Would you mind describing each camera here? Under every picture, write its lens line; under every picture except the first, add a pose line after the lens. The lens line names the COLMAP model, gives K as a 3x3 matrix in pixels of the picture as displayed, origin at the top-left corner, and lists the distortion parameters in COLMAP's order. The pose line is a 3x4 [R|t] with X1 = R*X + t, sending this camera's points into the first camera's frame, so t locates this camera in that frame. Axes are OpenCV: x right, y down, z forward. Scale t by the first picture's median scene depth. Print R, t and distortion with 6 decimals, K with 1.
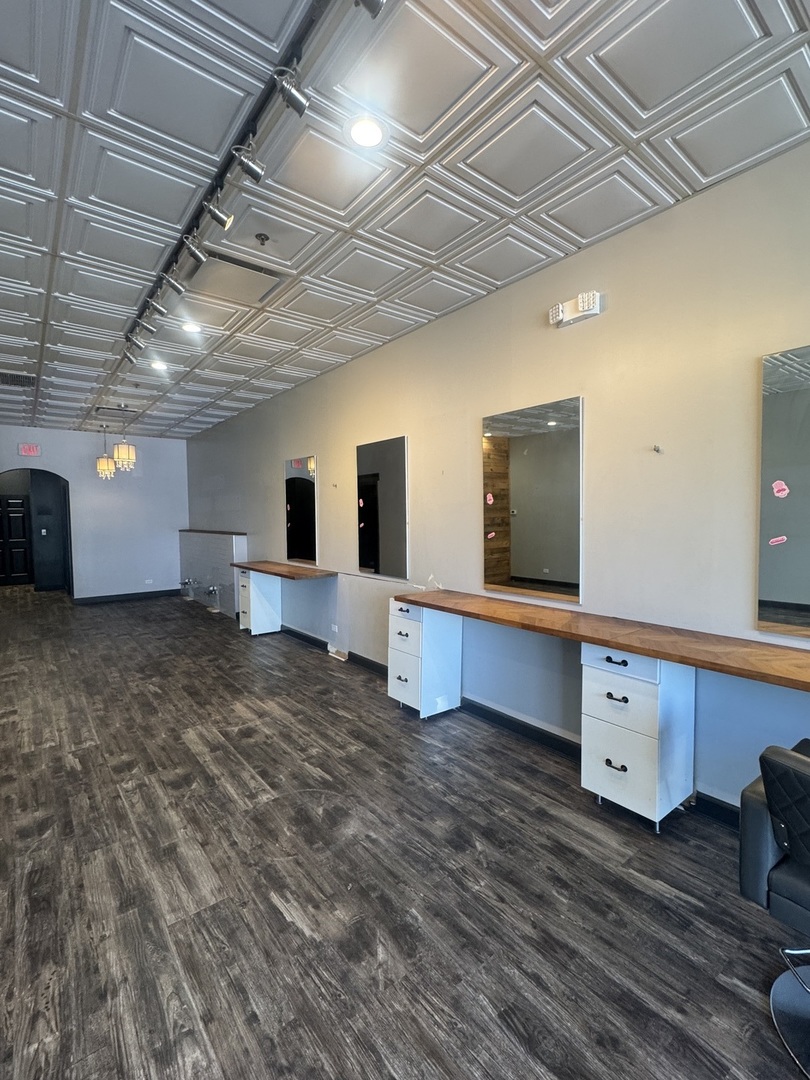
lens RADIAL K [[486.2, 0, 398.7], [0, 486.2, 538.4], [0, 0, 1]] dist [0.005747, -0.000225]
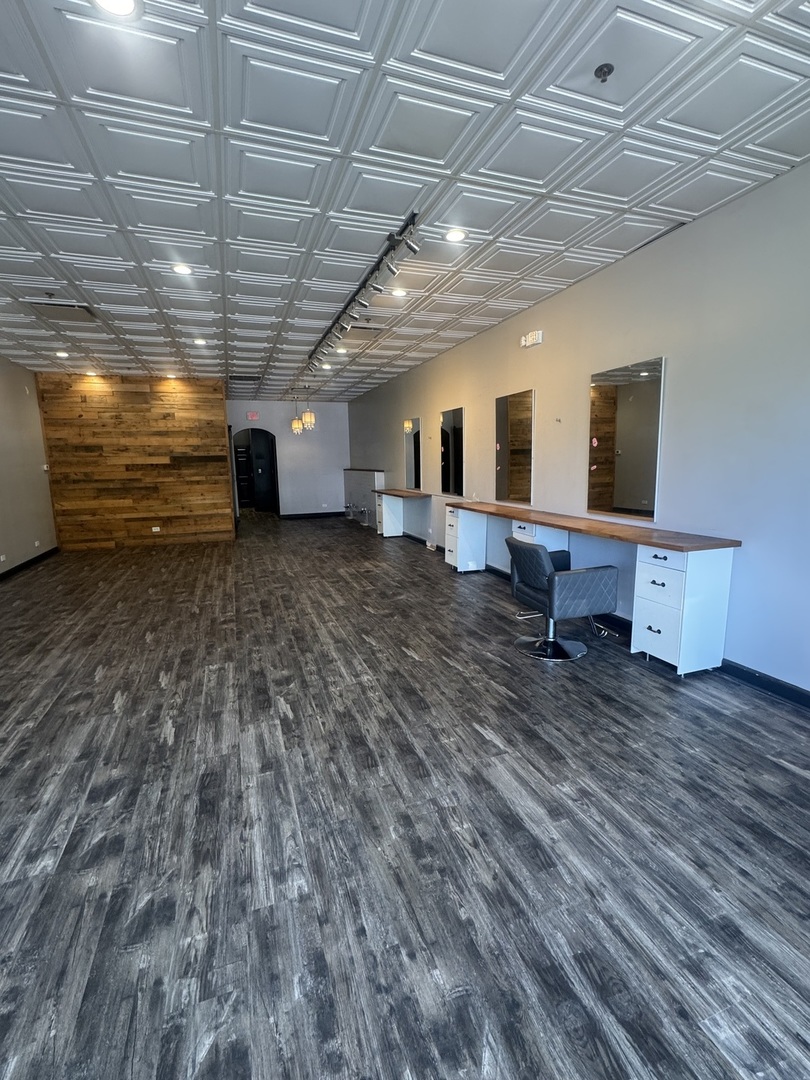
lens RADIAL K [[486.2, 0, 408.5], [0, 486.2, 537.4], [0, 0, 1]] dist [0.005747, -0.000225]
pose [[0.951825, 0.041285, -0.303850, 0.273856], [-0.006192, 0.993281, 0.115562, 0.025775], [0.306580, -0.108113, 0.945685, -0.493626]]
